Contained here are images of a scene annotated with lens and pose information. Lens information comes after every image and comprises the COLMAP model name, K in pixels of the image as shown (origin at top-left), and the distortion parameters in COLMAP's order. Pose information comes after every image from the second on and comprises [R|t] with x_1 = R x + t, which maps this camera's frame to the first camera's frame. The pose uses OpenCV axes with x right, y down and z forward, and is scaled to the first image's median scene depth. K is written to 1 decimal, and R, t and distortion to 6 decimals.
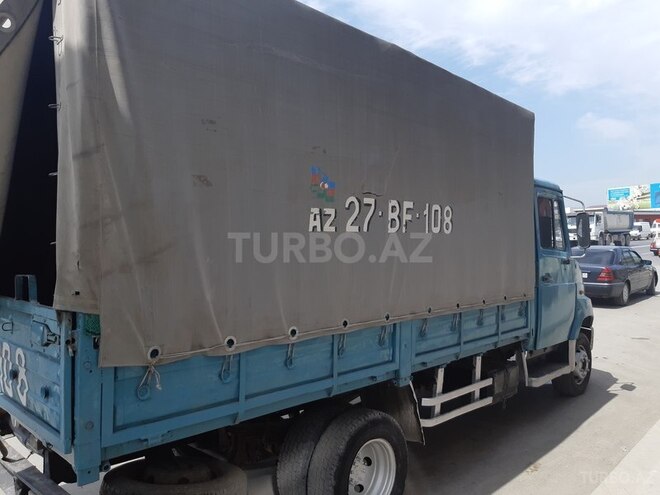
lens RADIAL K [[503.9, 0, 330.0], [0, 503.9, 247.5], [0, 0, 1]] dist [0.004833, 0.001063]
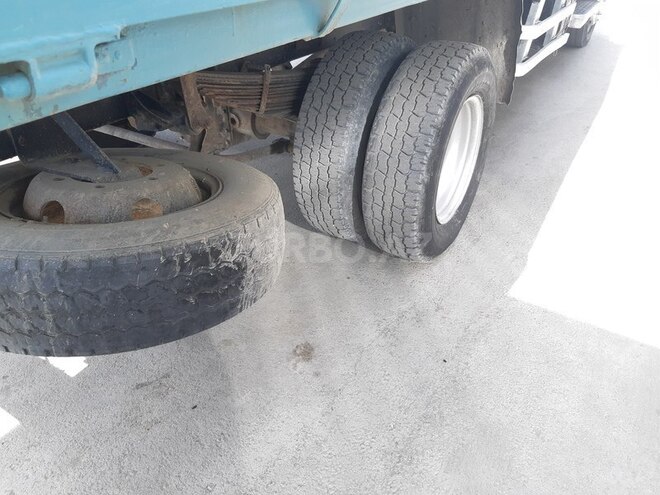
lens RADIAL K [[503.9, 0, 330.0], [0, 503.9, 247.5], [0, 0, 1]] dist [0.004833, 0.001063]
pose [[0.967295, -0.111579, 0.227795, -0.207953], [-0.037607, 0.825045, 0.563815, 0.224172], [-0.250851, -0.553942, 0.793865, 0.542962]]
